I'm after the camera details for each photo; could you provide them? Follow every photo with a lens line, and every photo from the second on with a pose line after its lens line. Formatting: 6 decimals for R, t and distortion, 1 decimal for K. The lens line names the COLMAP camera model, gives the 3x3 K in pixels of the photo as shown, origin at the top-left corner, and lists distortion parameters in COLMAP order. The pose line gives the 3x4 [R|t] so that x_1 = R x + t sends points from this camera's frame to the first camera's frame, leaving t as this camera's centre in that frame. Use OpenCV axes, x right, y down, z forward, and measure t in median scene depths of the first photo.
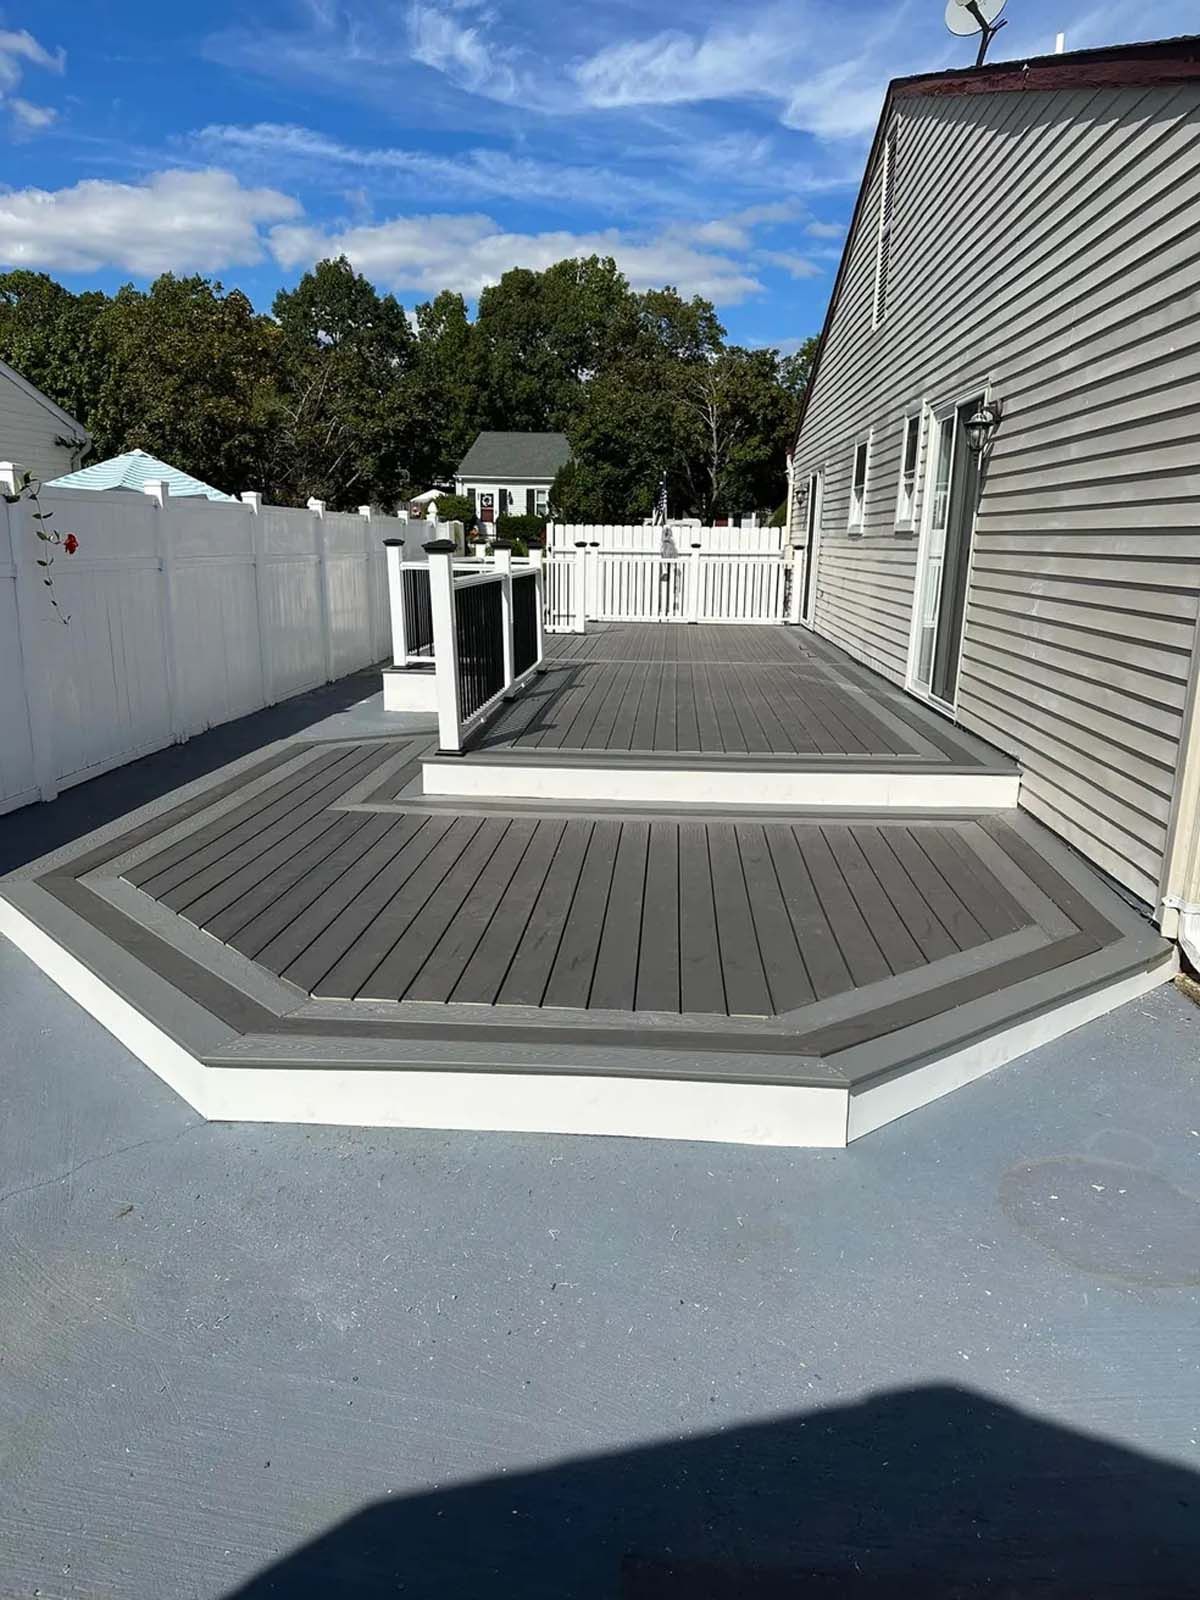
lens RADIAL K [[995.9, 0, 606.0], [0, 995.9, 803.6], [0, 0, 1]] dist [-0.004086, -0.004056]
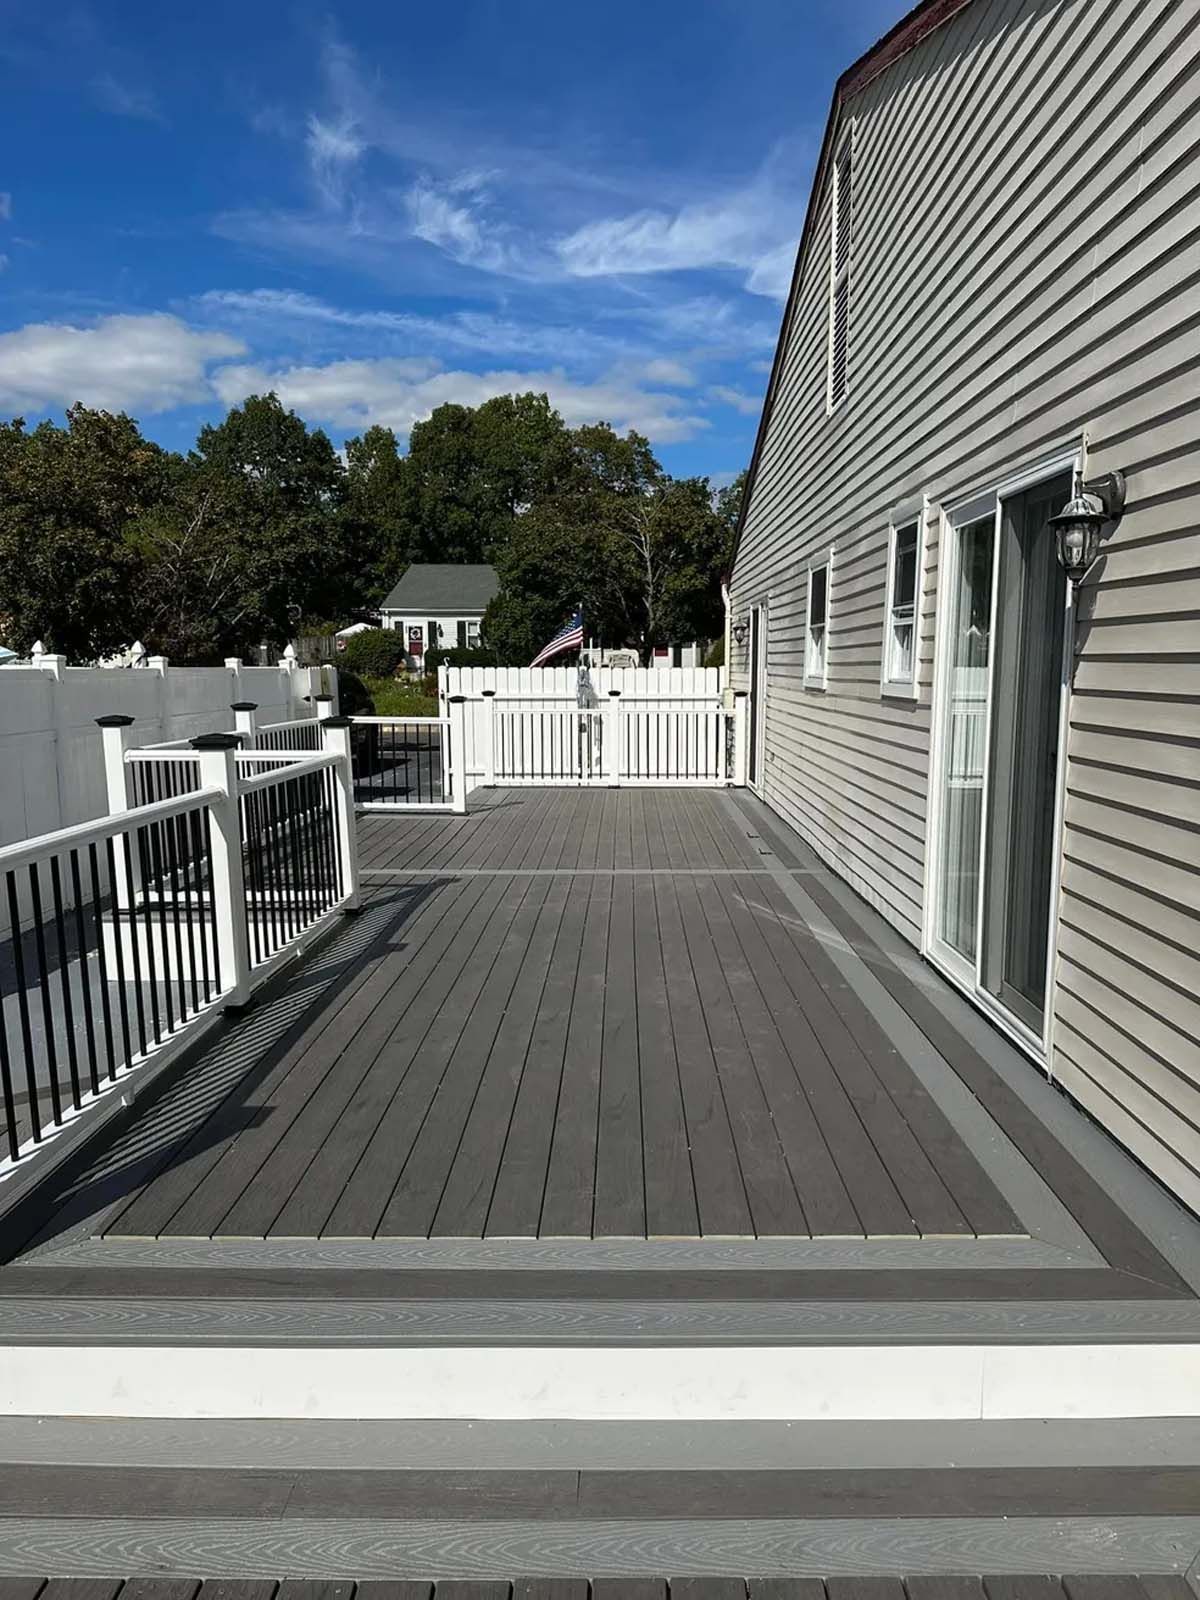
lens RADIAL K [[995.9, 0, 606.0], [0, 995.9, 803.6], [0, 0, 1]] dist [-0.004086, -0.004056]
pose [[0.998599, -0.021305, 0.048436, 0.032125], [0.027011, 0.992360, -0.120387, -0.054970], [-0.045501, 0.121526, 0.991545, 0.156912]]
